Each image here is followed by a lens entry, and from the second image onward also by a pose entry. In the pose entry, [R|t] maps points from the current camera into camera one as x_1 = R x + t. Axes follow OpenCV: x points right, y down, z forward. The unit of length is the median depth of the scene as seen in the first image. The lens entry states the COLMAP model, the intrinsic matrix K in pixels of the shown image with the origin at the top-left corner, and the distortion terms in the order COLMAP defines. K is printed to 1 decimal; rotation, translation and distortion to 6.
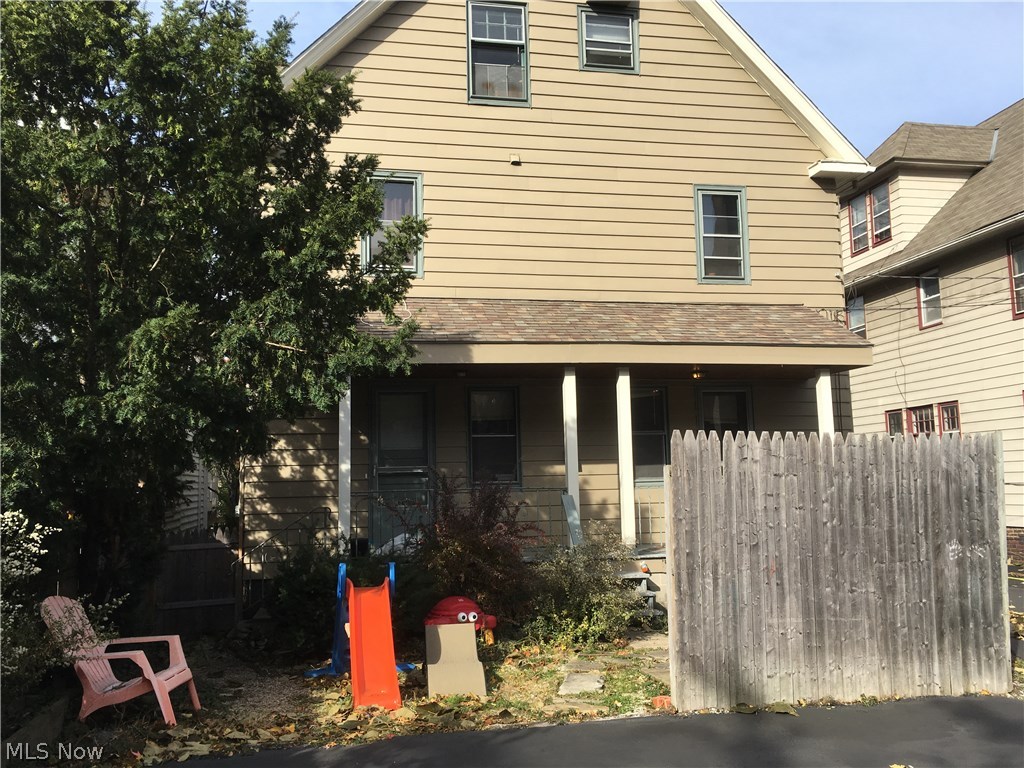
lens RADIAL K [[864.6, 0, 511.4], [0, 864.6, 387.4], [0, 0, 1]] dist [0.033055, -0.021692]
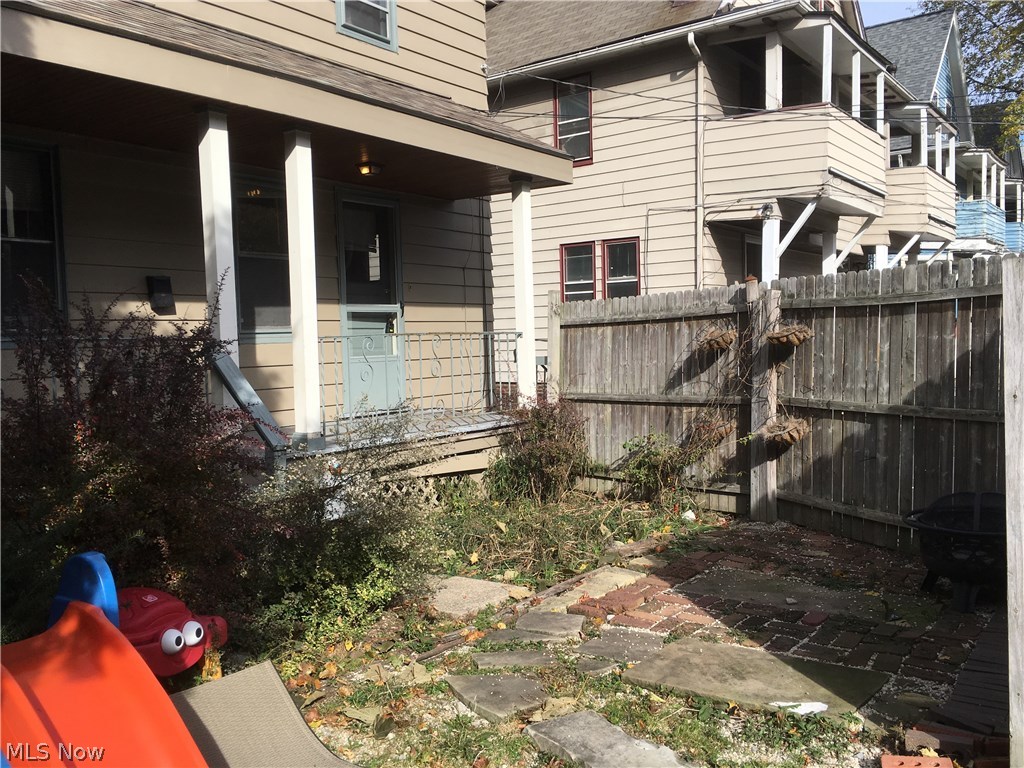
lens RADIAL K [[864.6, 0, 509.5], [0, 864.6, 382.3], [0, 0, 1]] dist [0.033055, -0.021692]
pose [[0.750576, -0.033758, 0.659921, -0.137993], [-0.065288, 0.990019, 0.124901, 0.054492], [-0.657551, -0.136833, 0.740880, 0.405405]]
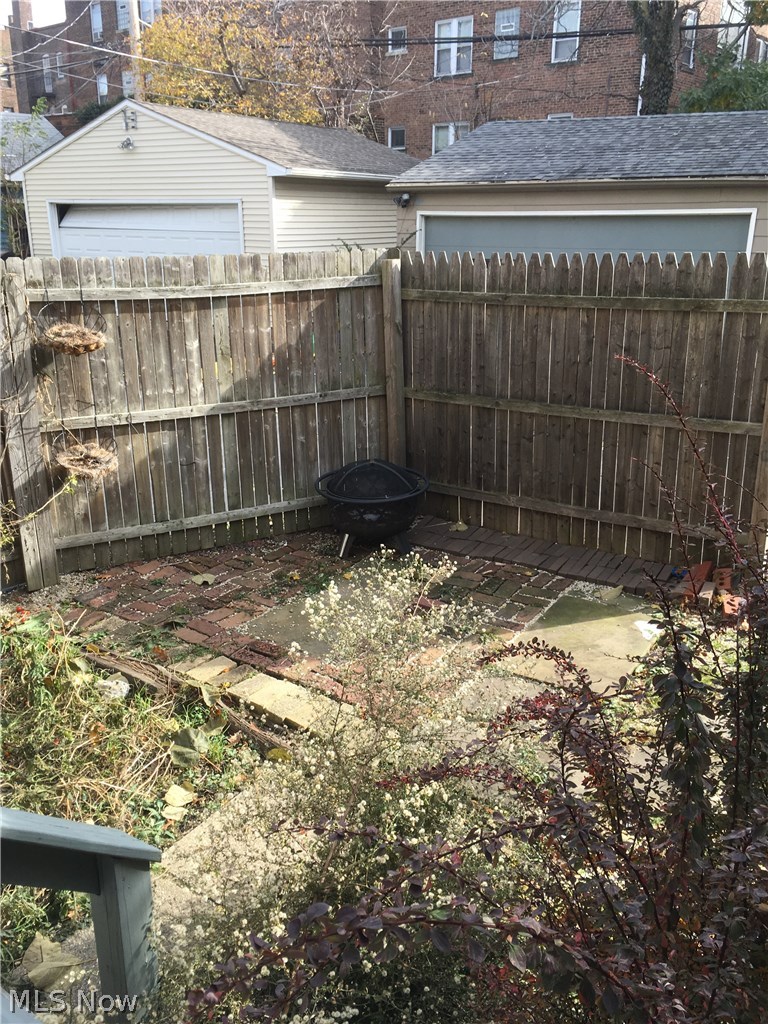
lens RADIAL K [[864.6, 0, 383.6], [0, 864.6, 511.0], [0, 0, 1]] dist [0.033055, -0.021692]
pose [[-0.705294, -0.208158, 0.677665, -0.018742], [-0.065550, 0.970973, 0.230031, 0.056471], [-0.705878, 0.117819, -0.698467, 1.064558]]
